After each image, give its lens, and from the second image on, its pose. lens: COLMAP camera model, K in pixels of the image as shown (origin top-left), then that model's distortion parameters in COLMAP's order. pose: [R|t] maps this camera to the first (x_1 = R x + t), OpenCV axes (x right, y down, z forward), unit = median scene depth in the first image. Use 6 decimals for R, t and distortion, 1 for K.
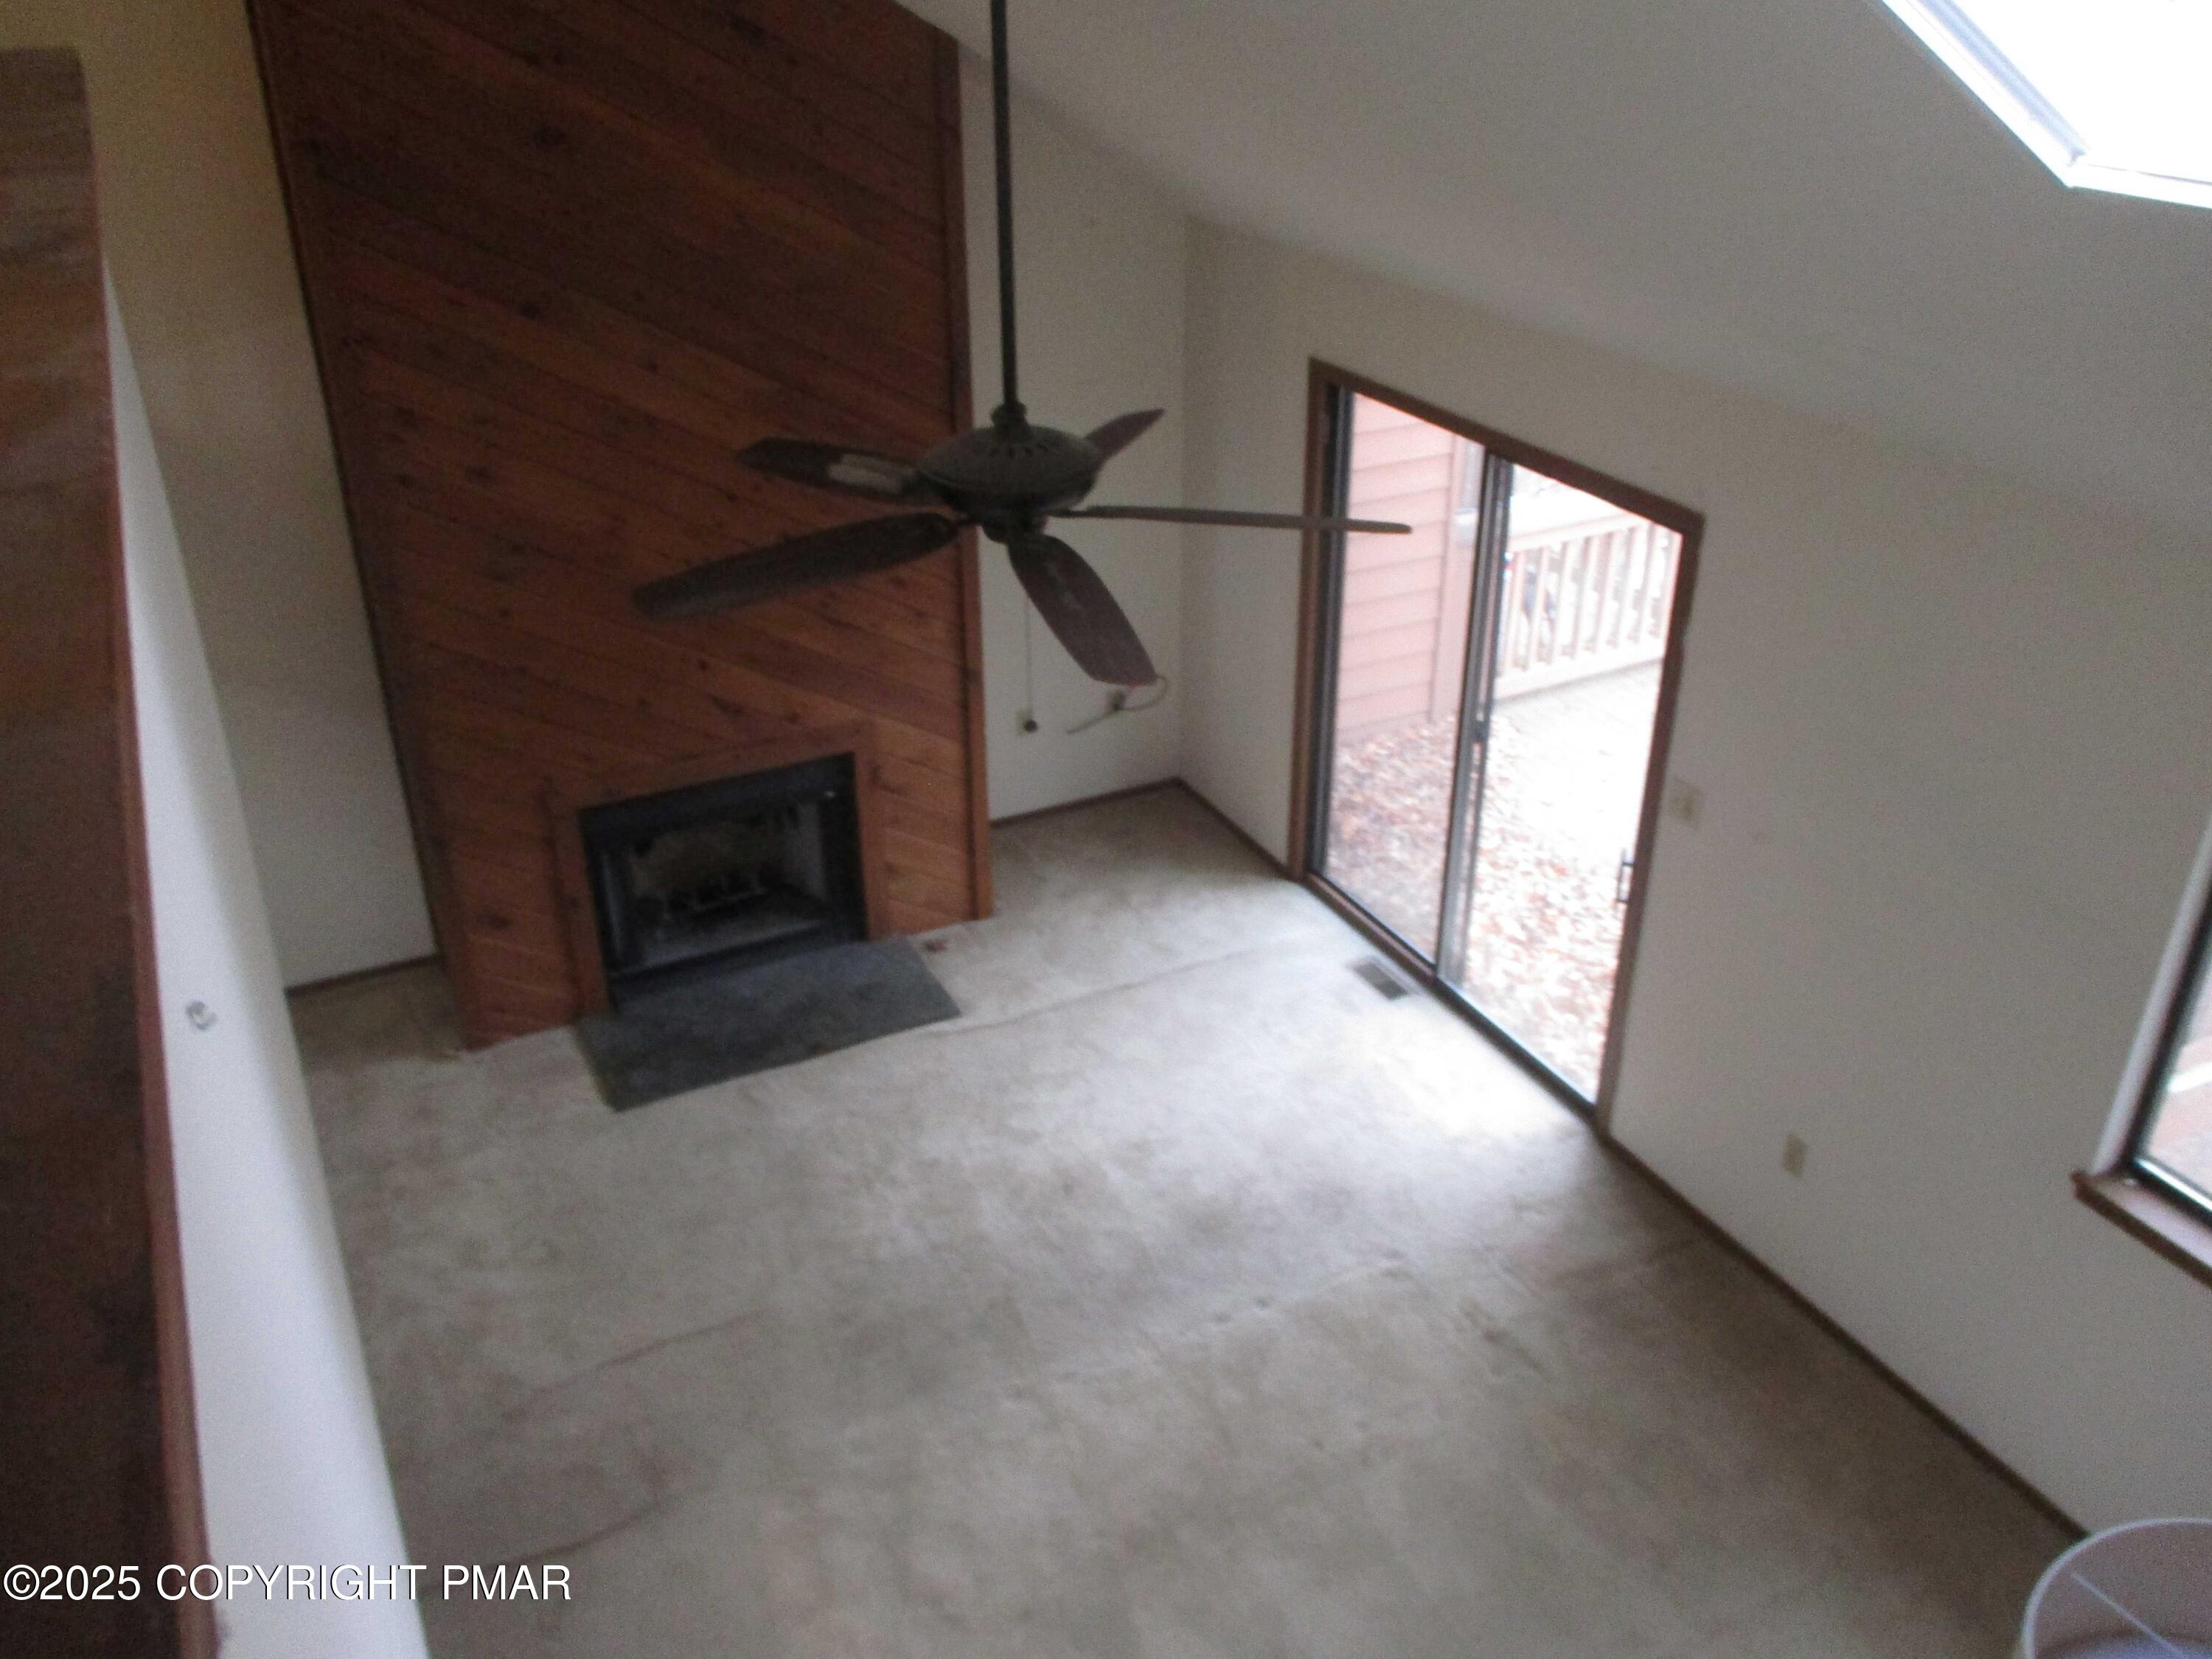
lens RADIAL K [[1845.9, 0, 1111.7], [0, 1845.9, 832.8], [0, 0, 1]] dist [-0.047117, 0.004079]
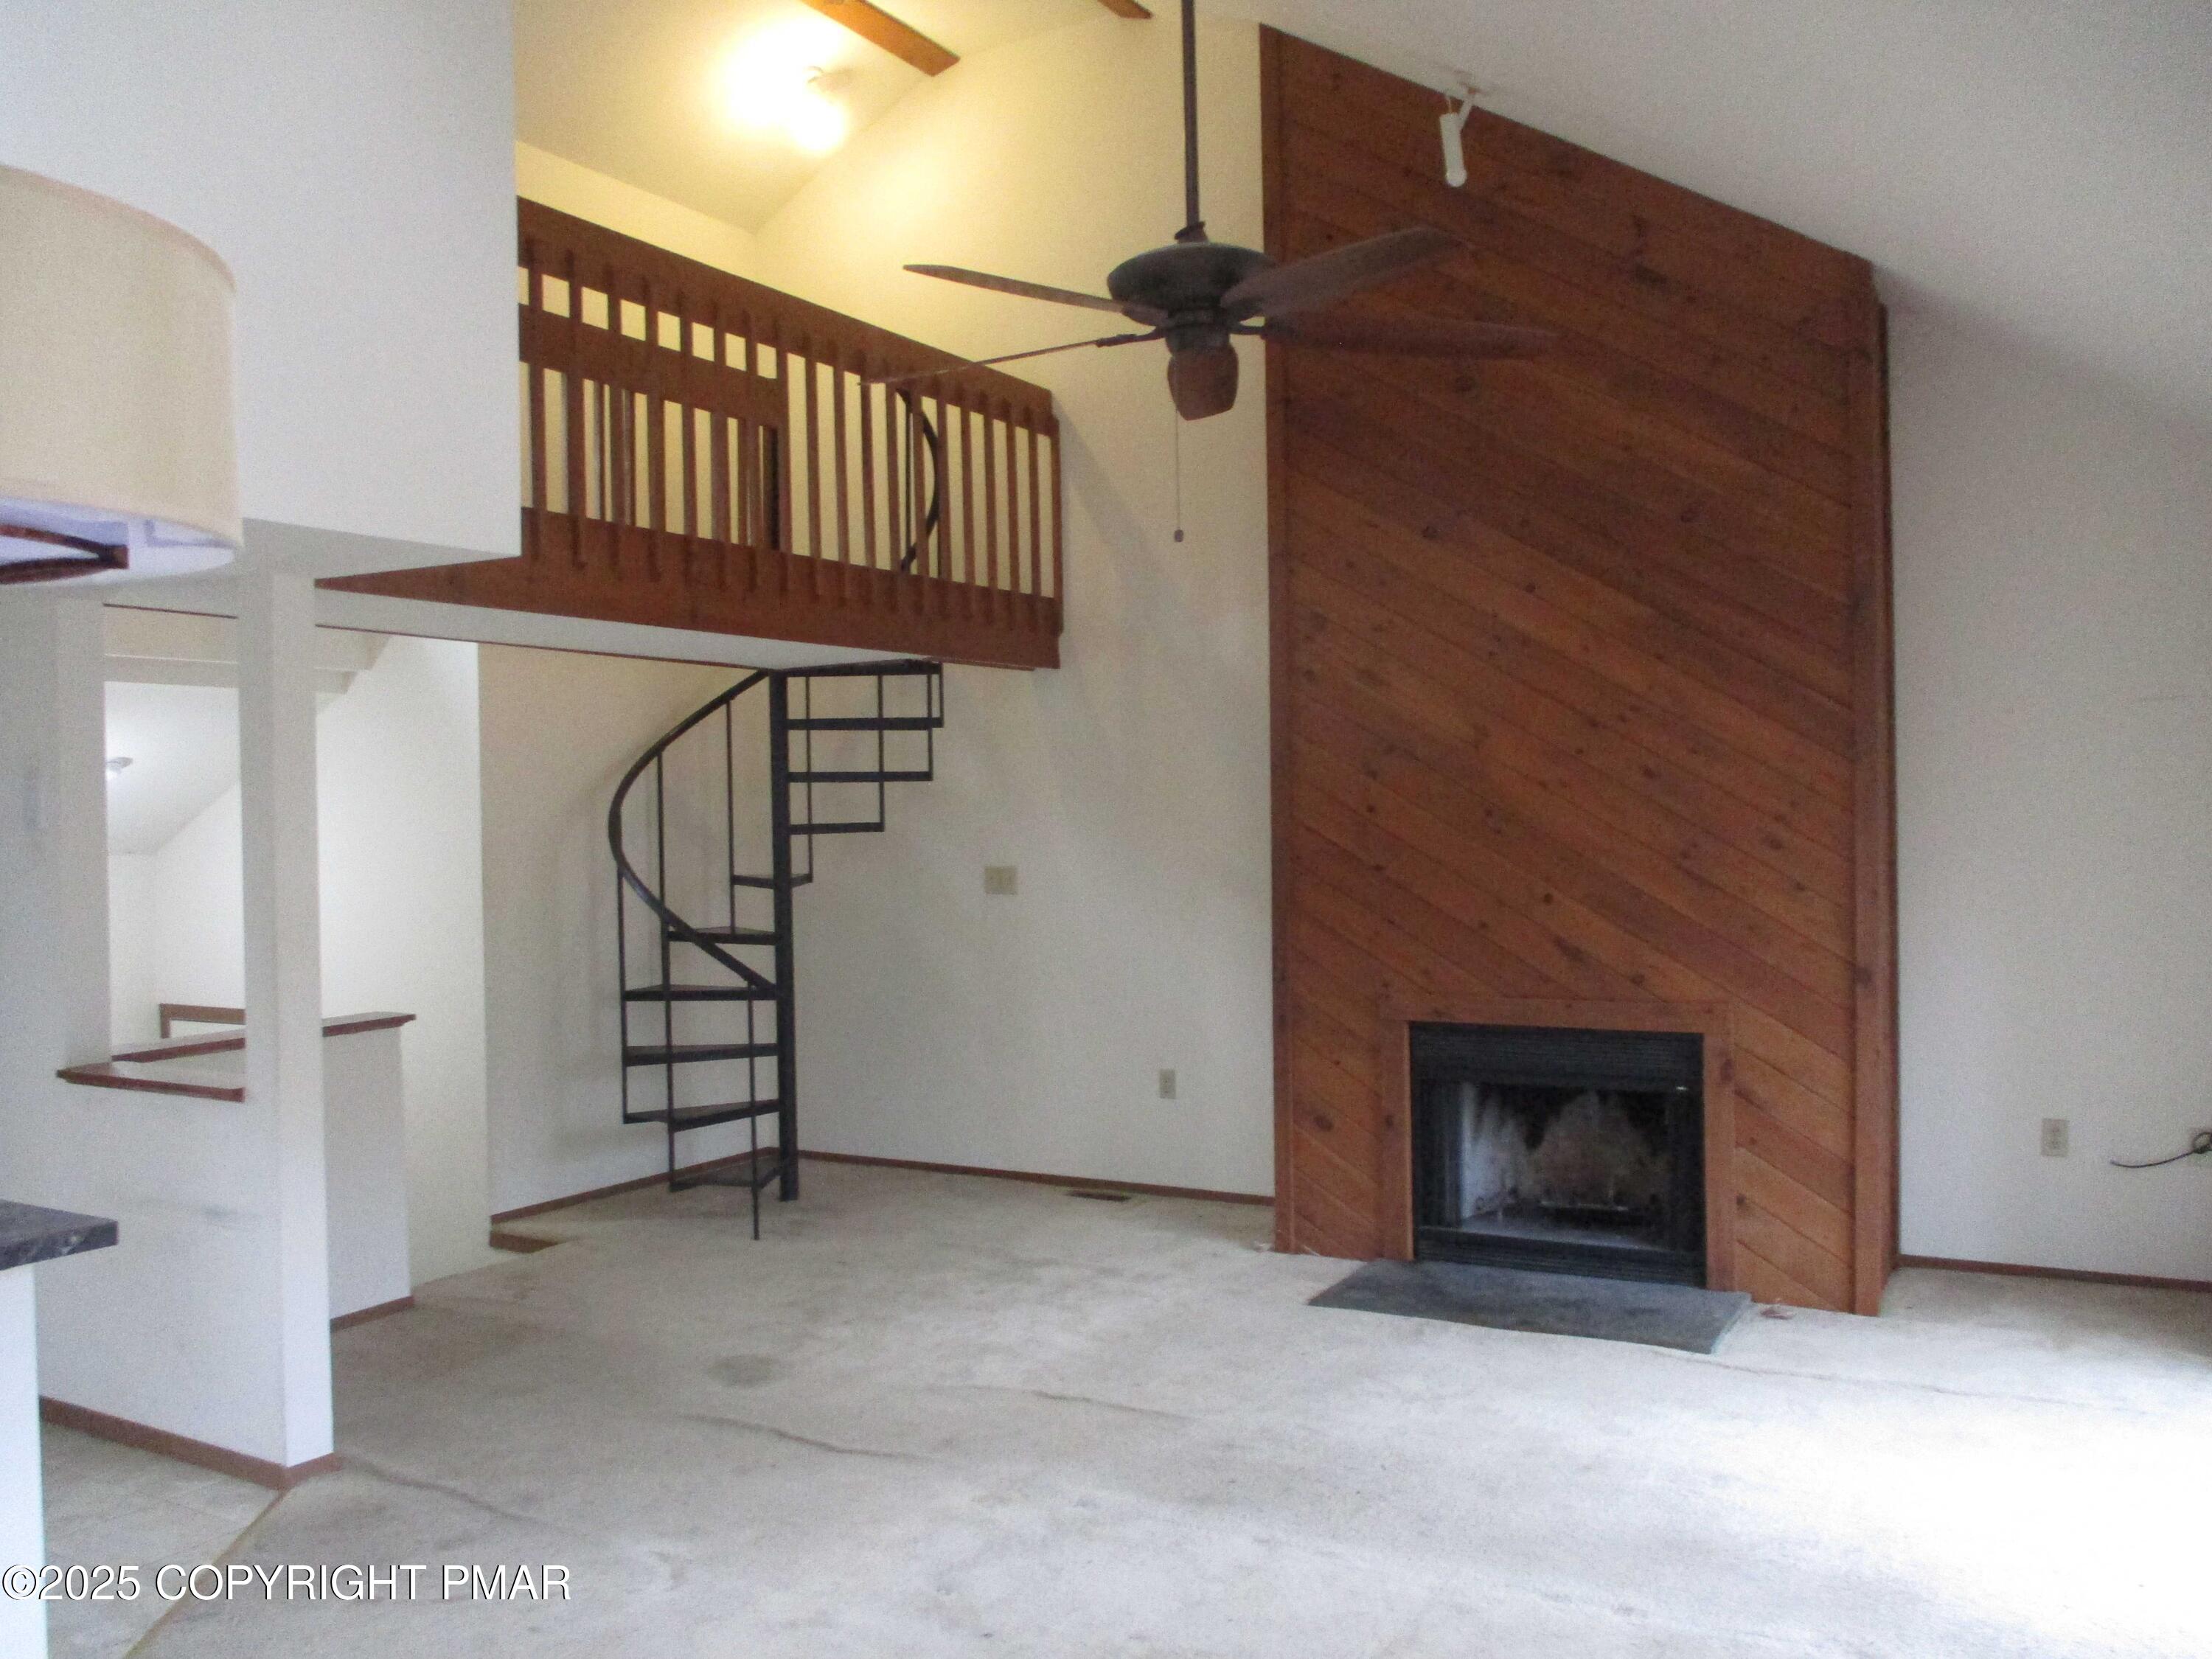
lens RADIAL K [[1845.9, 0, 1111.7], [0, 1845.9, 832.8], [0, 0, 1]] dist [-0.047117, 0.004079]
pose [[0.542737, 0.000073, -0.839902, 0.463163], [-0.387524, 0.887218, -0.250337, 0.208212], [0.745158, 0.461350, 0.481555, 0.349345]]
